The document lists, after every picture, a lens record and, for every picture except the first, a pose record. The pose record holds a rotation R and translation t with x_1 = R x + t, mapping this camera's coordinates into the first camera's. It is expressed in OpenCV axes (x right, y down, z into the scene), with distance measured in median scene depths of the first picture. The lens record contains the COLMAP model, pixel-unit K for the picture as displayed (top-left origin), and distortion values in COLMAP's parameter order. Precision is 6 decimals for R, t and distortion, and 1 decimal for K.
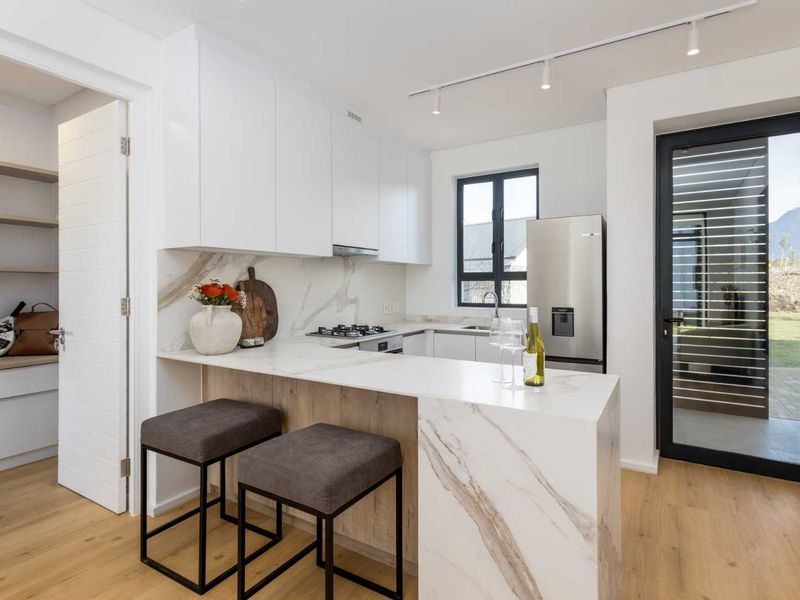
lens RADIAL K [[449.2, 0, 388.0], [0, 449.2, 276.4], [0, 0, 1]] dist [0.001895, -0.000226]
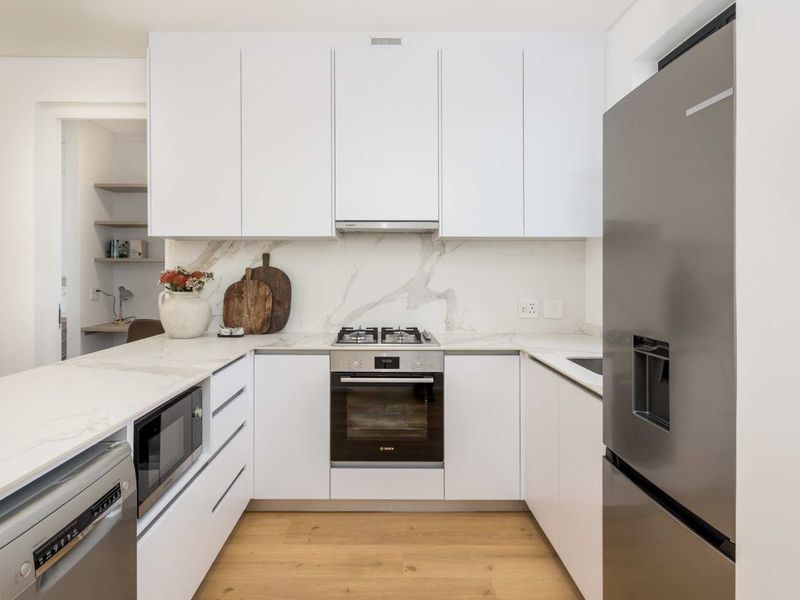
lens RADIAL K [[449.2, 0, 388.0], [0, 449.2, 276.4], [0, 0, 1]] dist [0.001895, -0.000226]
pose [[0.540370, 0.001131, -0.841427, 0.577406], [0.011293, 0.999899, 0.008597, 0.020698], [0.841352, -0.014147, 0.540302, 0.645972]]
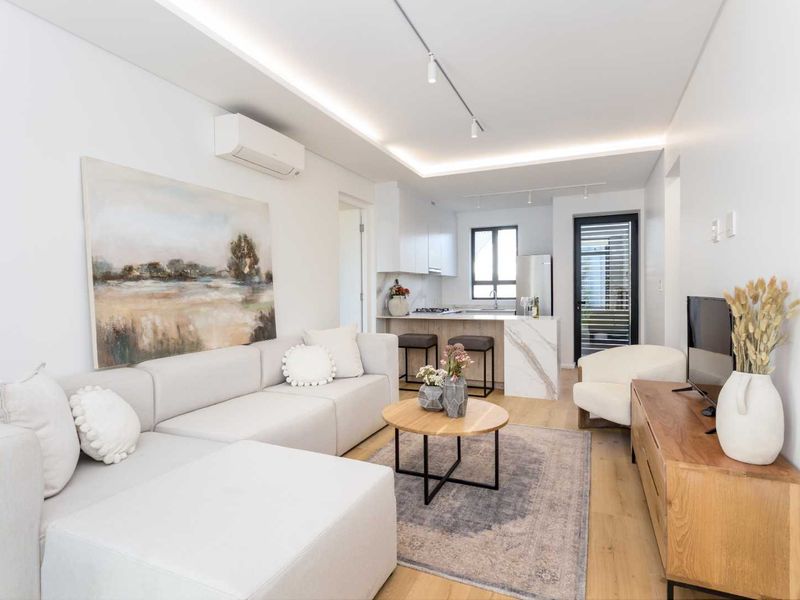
lens RADIAL K [[432.8, 0, 401.0], [0, 432.8, 290.7], [0, 0, 1]] dist [0.000209, 0.000393]
pose [[0.989480, -0.011658, 0.144203, -0.534679], [0.009206, 0.999802, 0.017659, -0.002691], [-0.144380, -0.016146, 0.989391, -0.949948]]
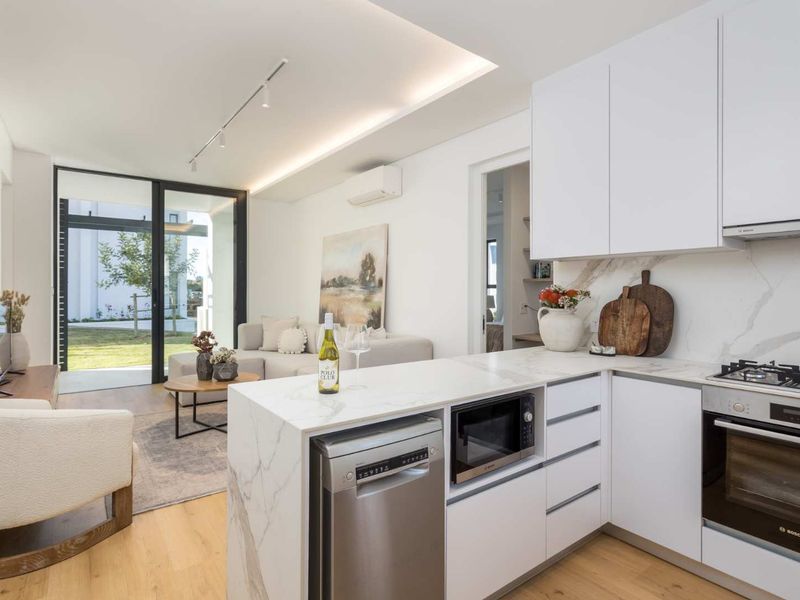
lens RADIAL K [[432.8, 0, 401.0], [0, 432.8, 290.7], [0, 0, 1]] dist [0.000209, 0.000393]
pose [[-0.350202, -0.005682, -0.936657, 0.604722], [0.010015, 0.999902, -0.009810, 0.020976], [0.936620, -0.012816, -0.350111, 0.777141]]
